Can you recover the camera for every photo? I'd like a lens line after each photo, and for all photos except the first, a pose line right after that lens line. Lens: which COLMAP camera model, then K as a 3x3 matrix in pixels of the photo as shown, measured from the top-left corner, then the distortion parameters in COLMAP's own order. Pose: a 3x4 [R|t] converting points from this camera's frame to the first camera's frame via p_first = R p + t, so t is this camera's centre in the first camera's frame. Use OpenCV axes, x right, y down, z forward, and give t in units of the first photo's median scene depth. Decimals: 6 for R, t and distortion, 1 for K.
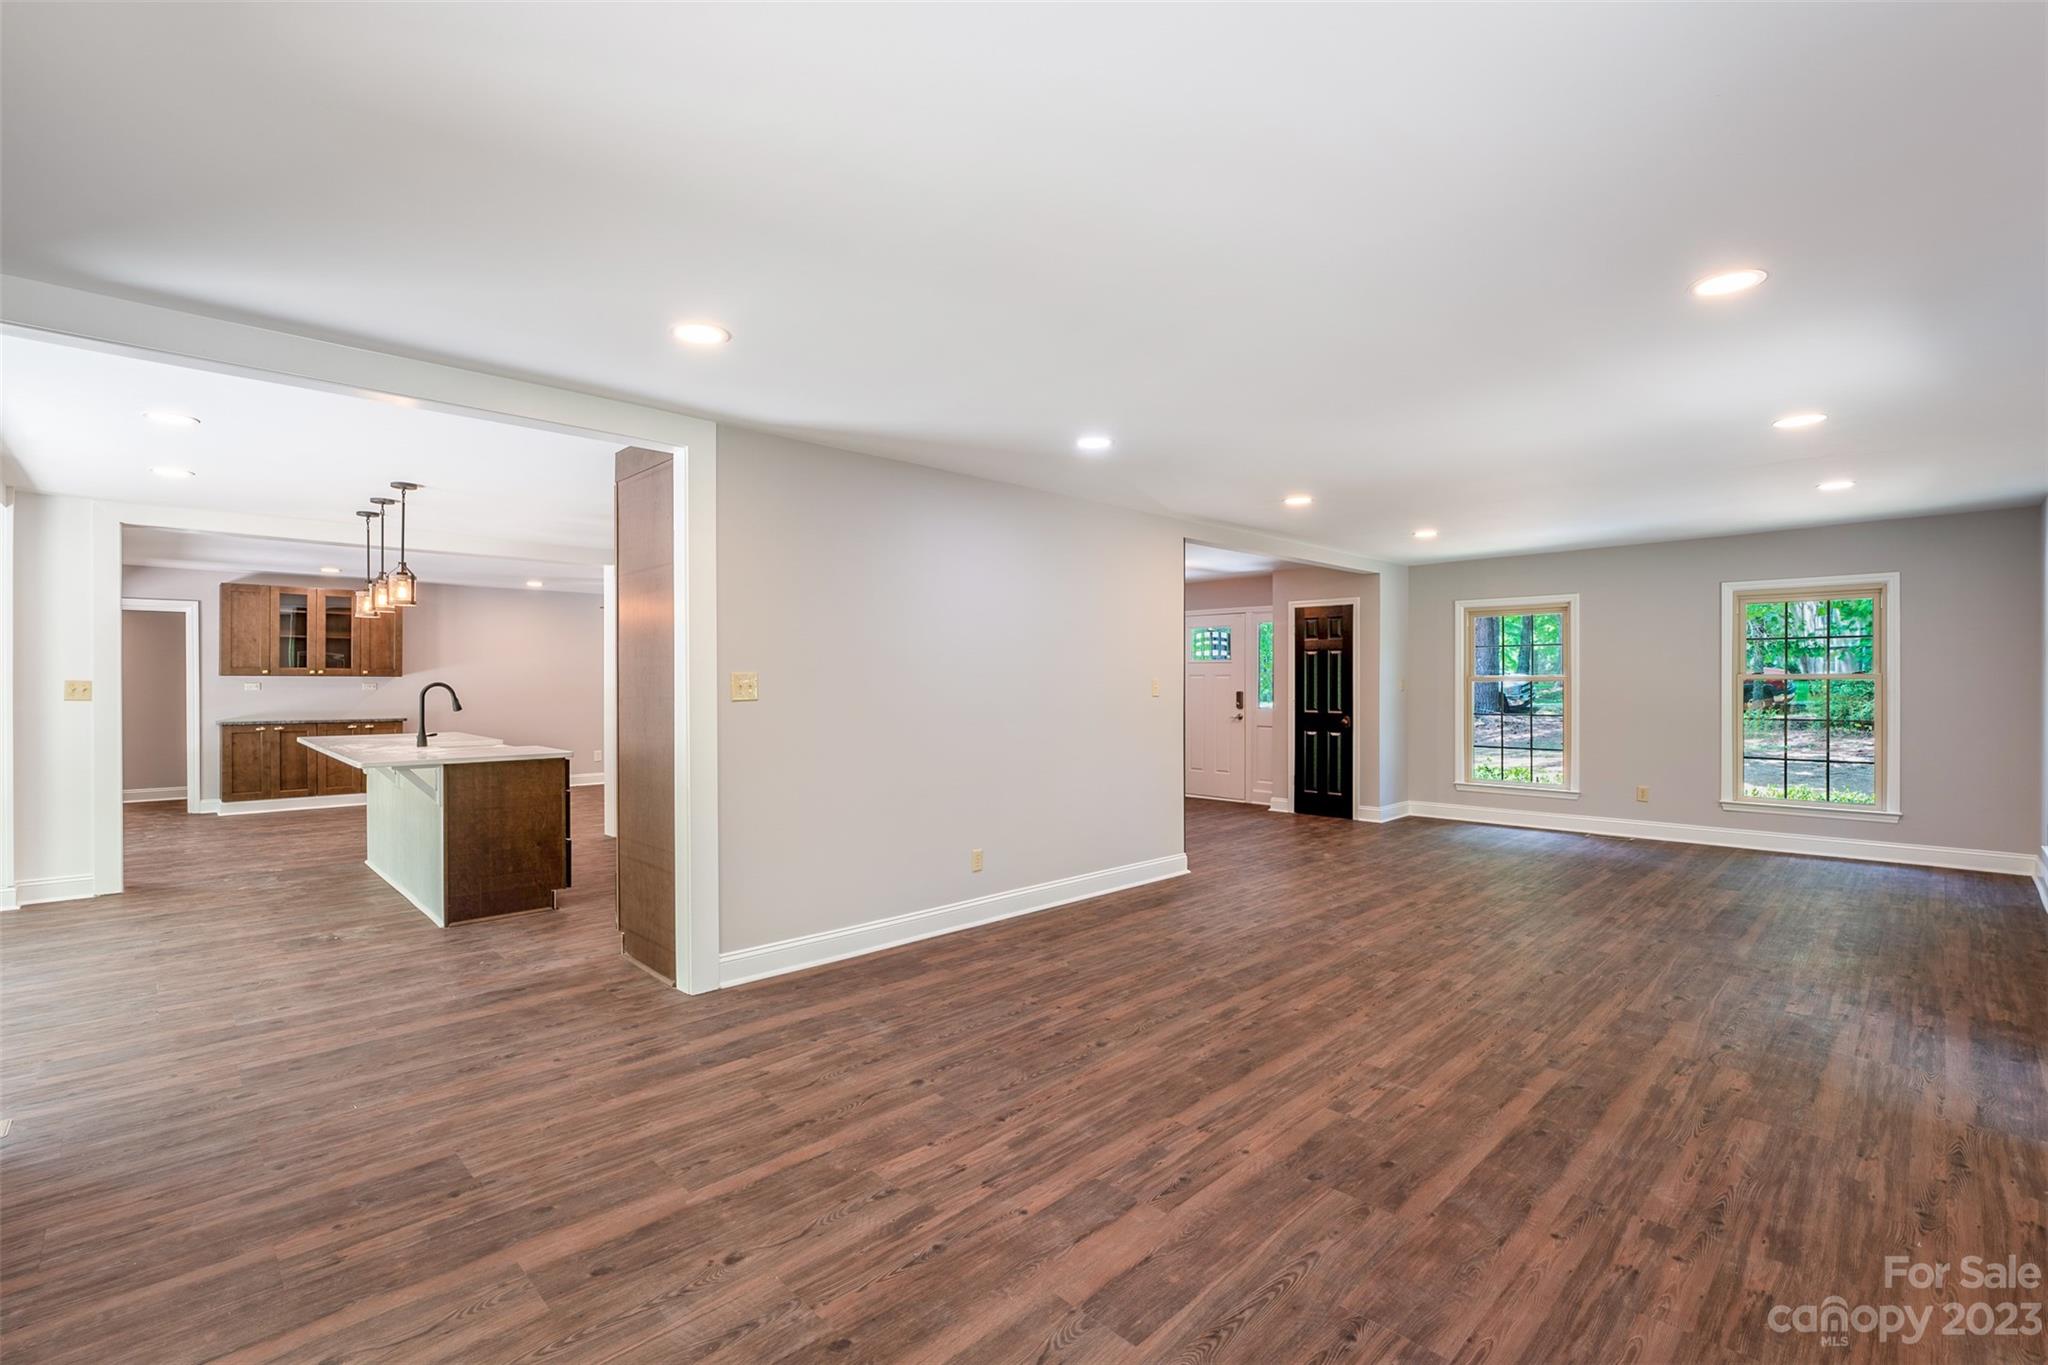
lens RADIAL K [[885.6, 0, 1010.8], [0, 885.6, 680.0], [0, 0, 1]] dist [-0.025464, -0.000153]
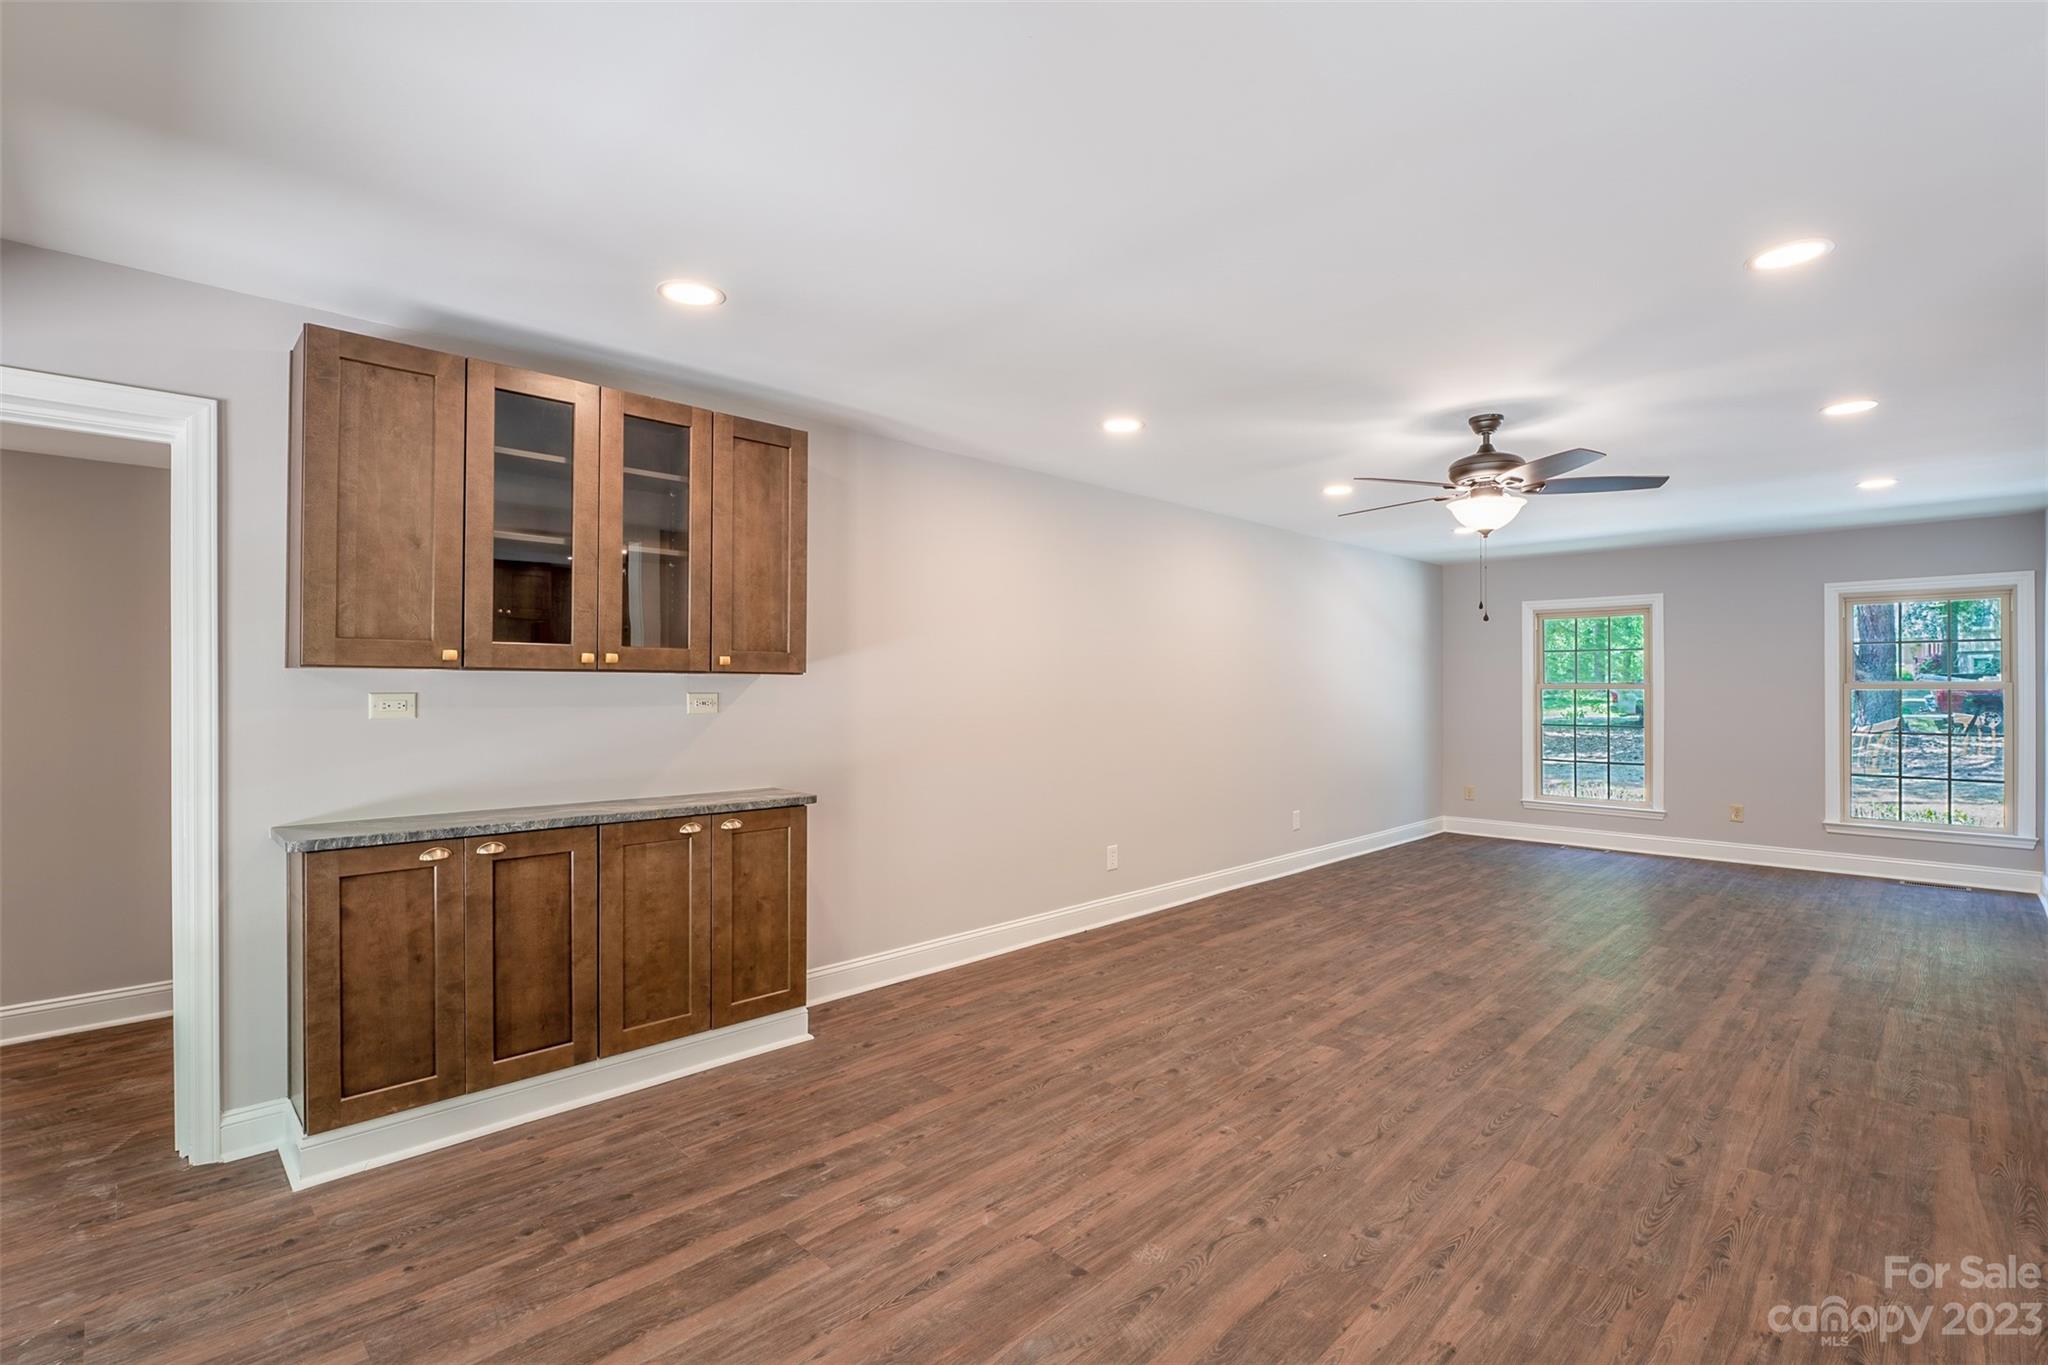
lens RADIAL K [[934.4, 0, 1009.9], [0, 934.4, 686.6], [0, 0, 1]] dist [-0.014733, 0.000256]
pose [[0.999830, 0.009767, 0.015640, -0.660929], [-0.009861, 0.999934, 0.005931, -0.002734], [-0.015581, -0.006084, 0.999860, 0.673048]]
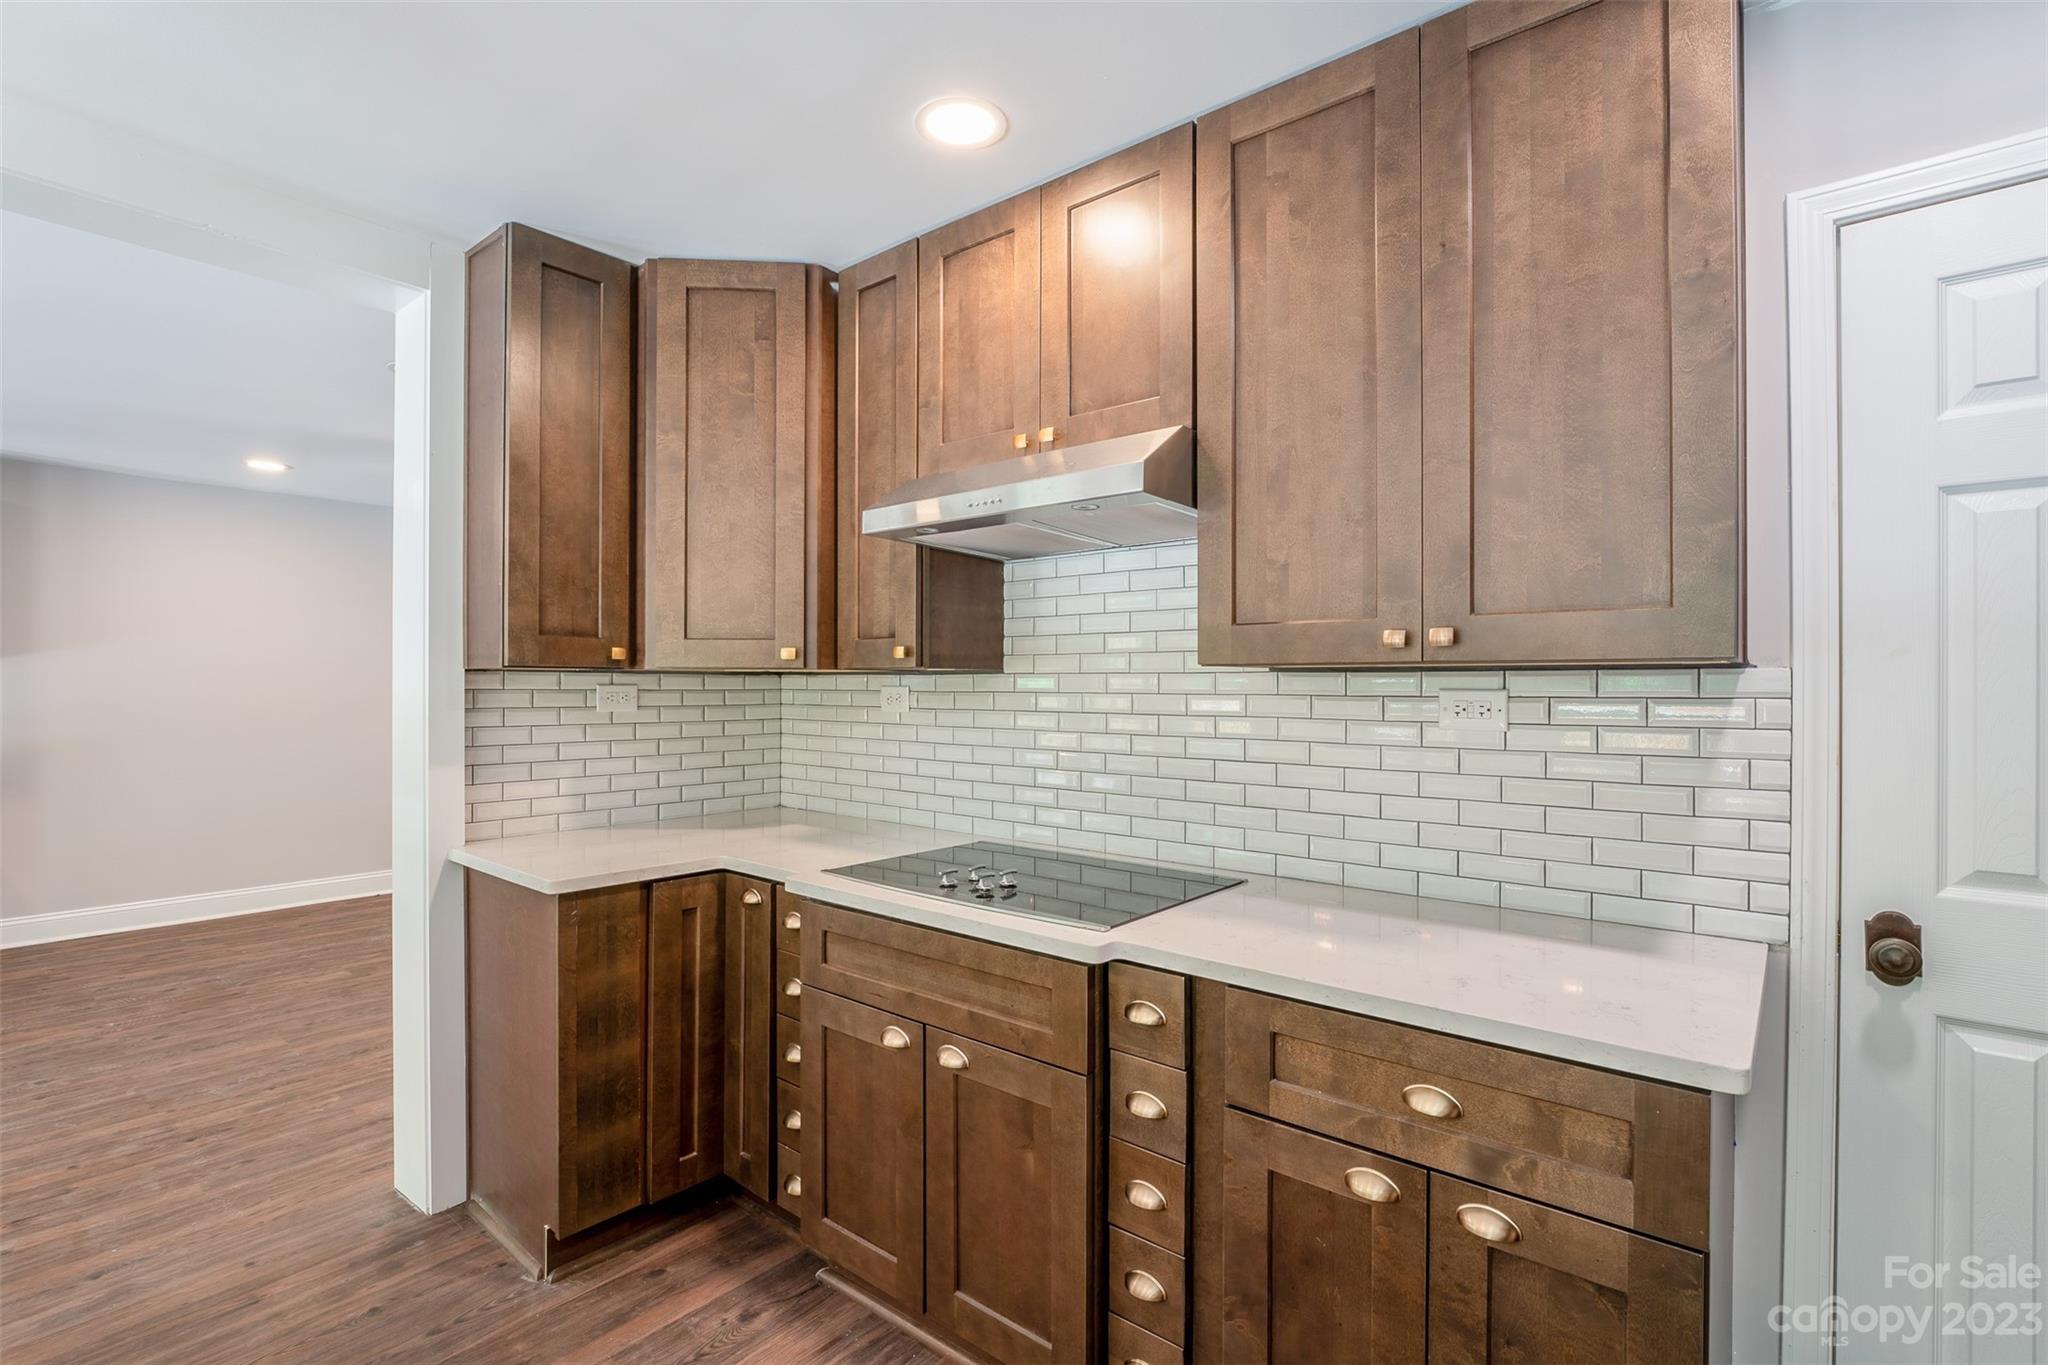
lens RADIAL K [[934.4, 0, 1030.8], [0, 934.4, 689.7], [0, 0, 1]] dist [-0.014733, 0.000256]
pose [[0.992877, 0.008948, 0.118808, -0.234313], [-0.010994, 0.999802, 0.016579, -0.009767], [-0.118636, -0.017767, 0.992779, 0.542470]]
